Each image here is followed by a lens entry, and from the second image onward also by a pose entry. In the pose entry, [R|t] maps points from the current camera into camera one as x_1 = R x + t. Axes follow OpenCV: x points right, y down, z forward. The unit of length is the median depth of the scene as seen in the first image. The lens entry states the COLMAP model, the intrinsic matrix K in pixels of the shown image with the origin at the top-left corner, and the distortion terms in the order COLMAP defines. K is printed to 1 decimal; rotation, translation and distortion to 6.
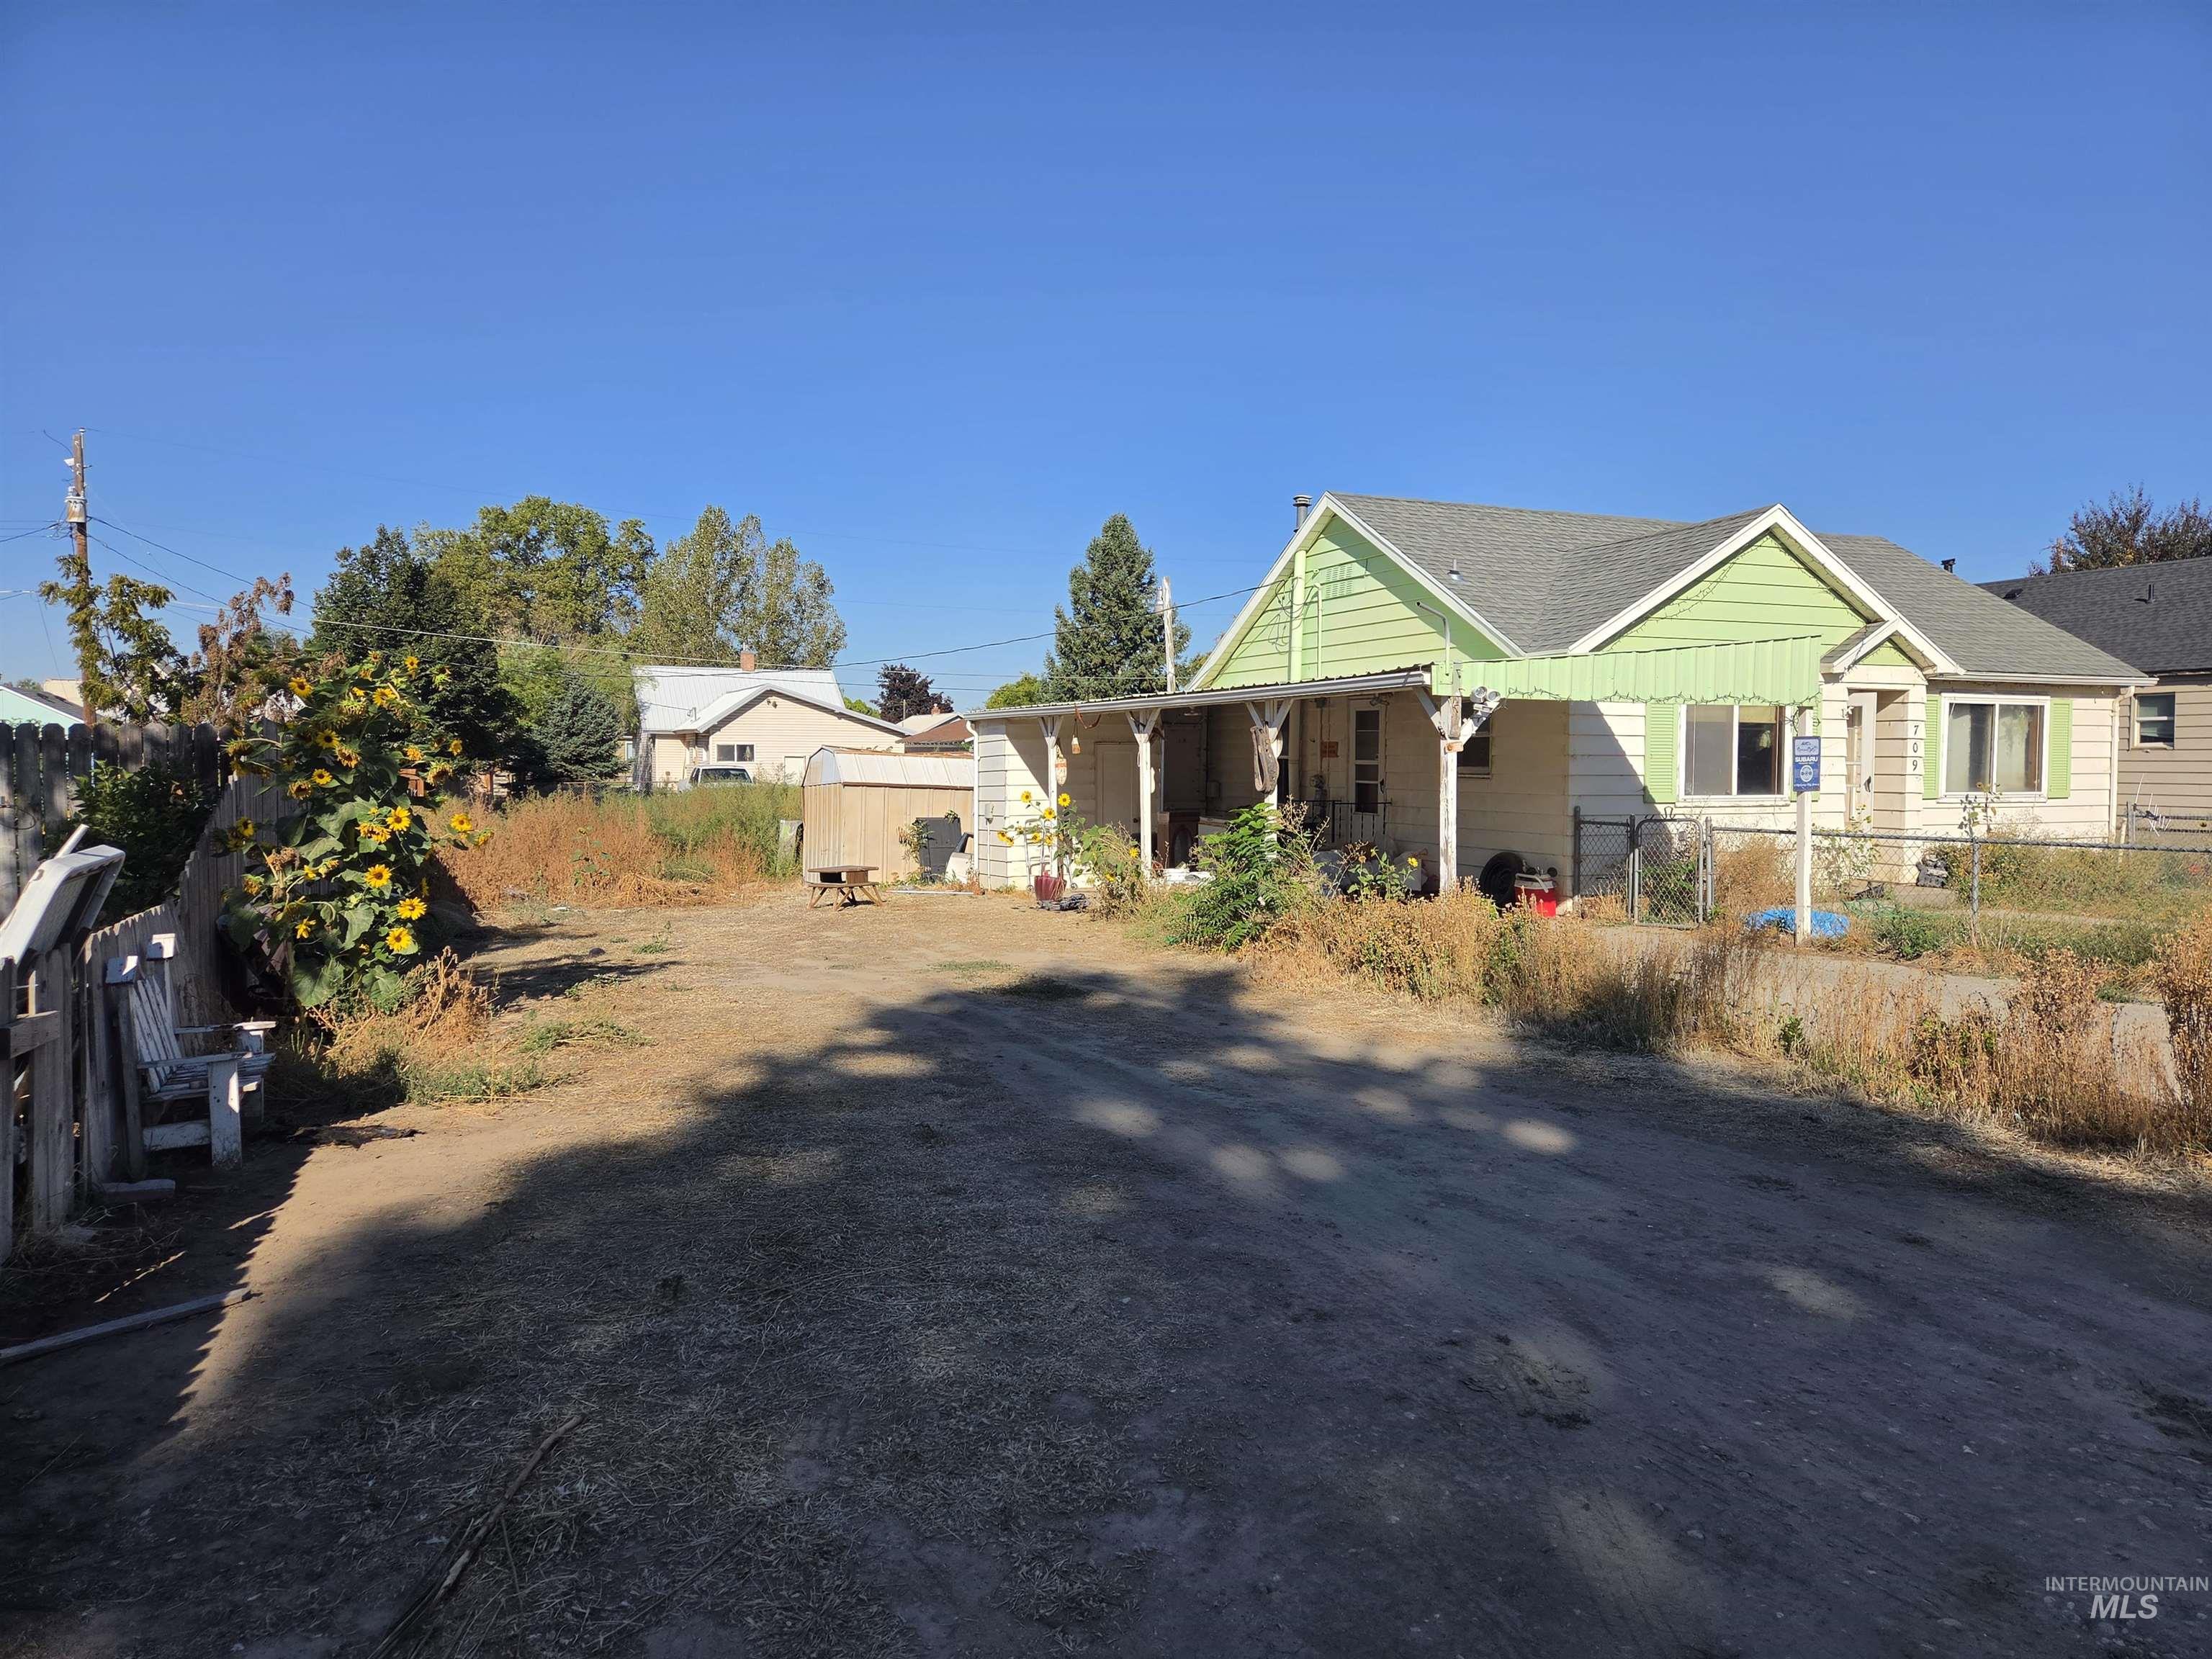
lens RADIAL K [[1477.6, 0, 1124.5], [0, 1477.6, 811.1], [0, 0, 1]] dist [0.076952, -0.068785]
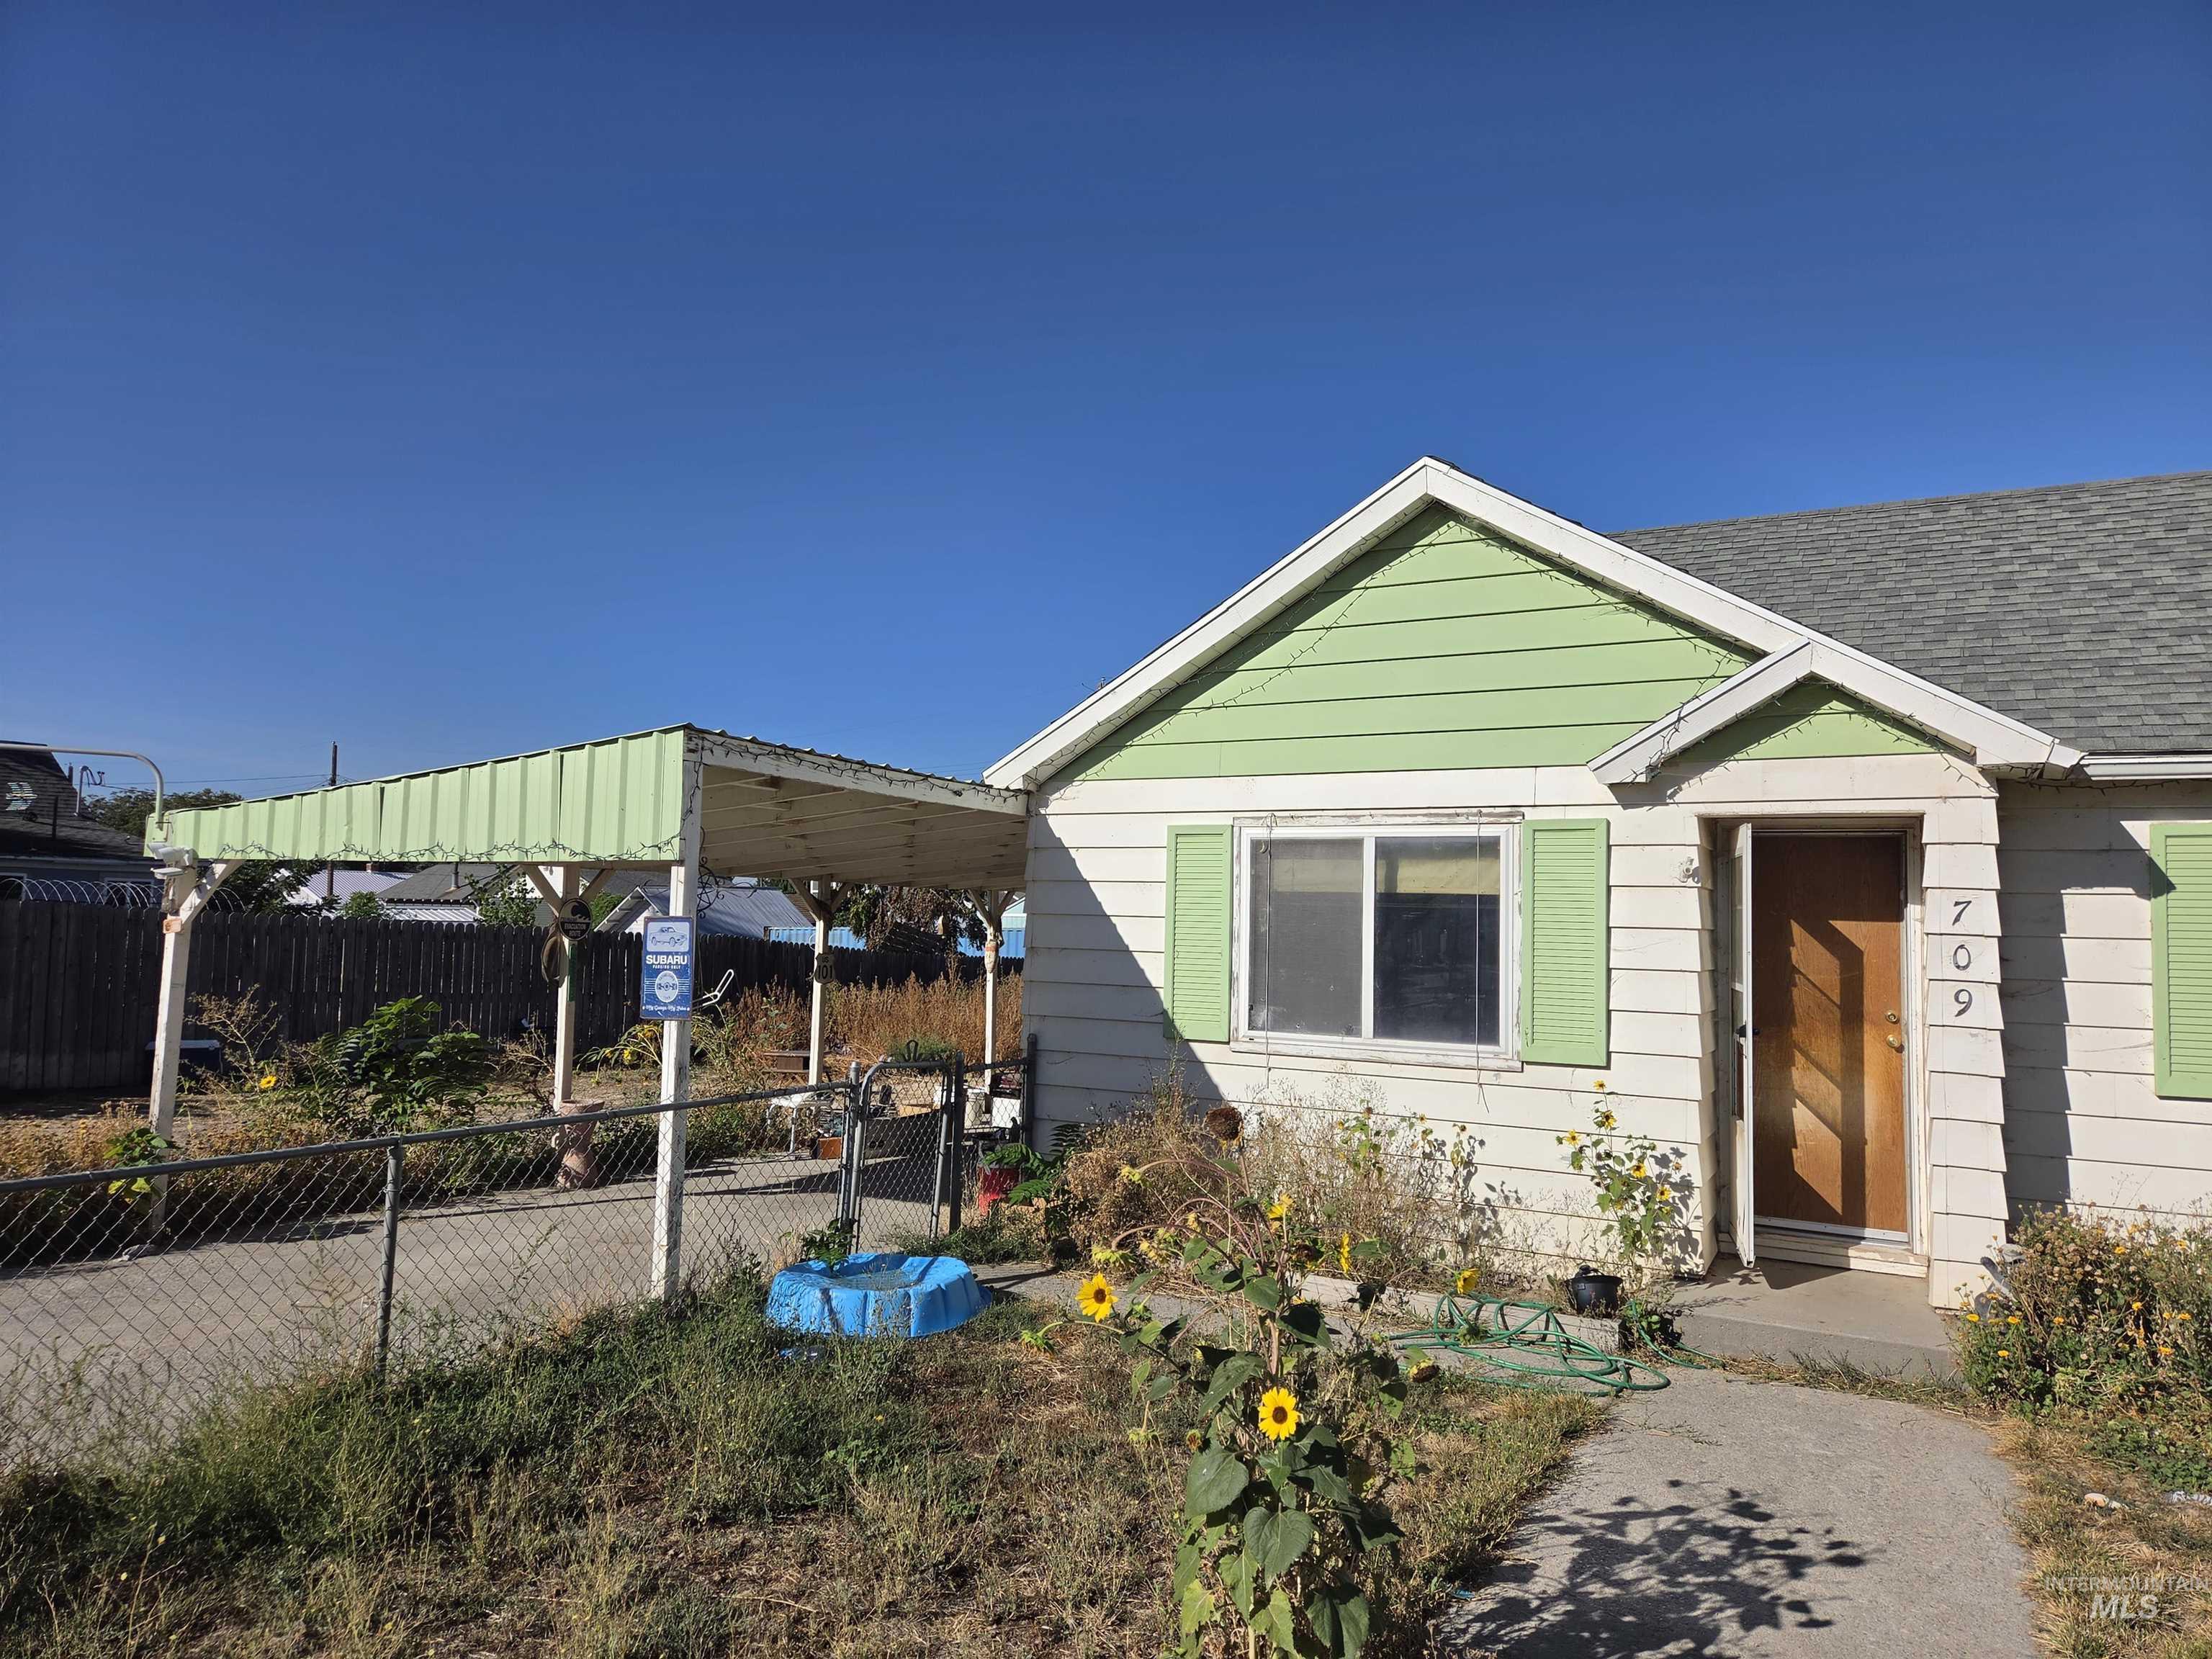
lens RADIAL K [[1477.6, 0, 1095.0], [0, 1477.6, 829.3], [0, 0, 1]] dist [0.076952, -0.068785]
pose [[0.606886, -0.042135, -0.793671, 0.748721], [-0.049200, 0.994687, -0.090428, -0.030822], [0.793265, 0.093928, 0.601588, 0.618953]]
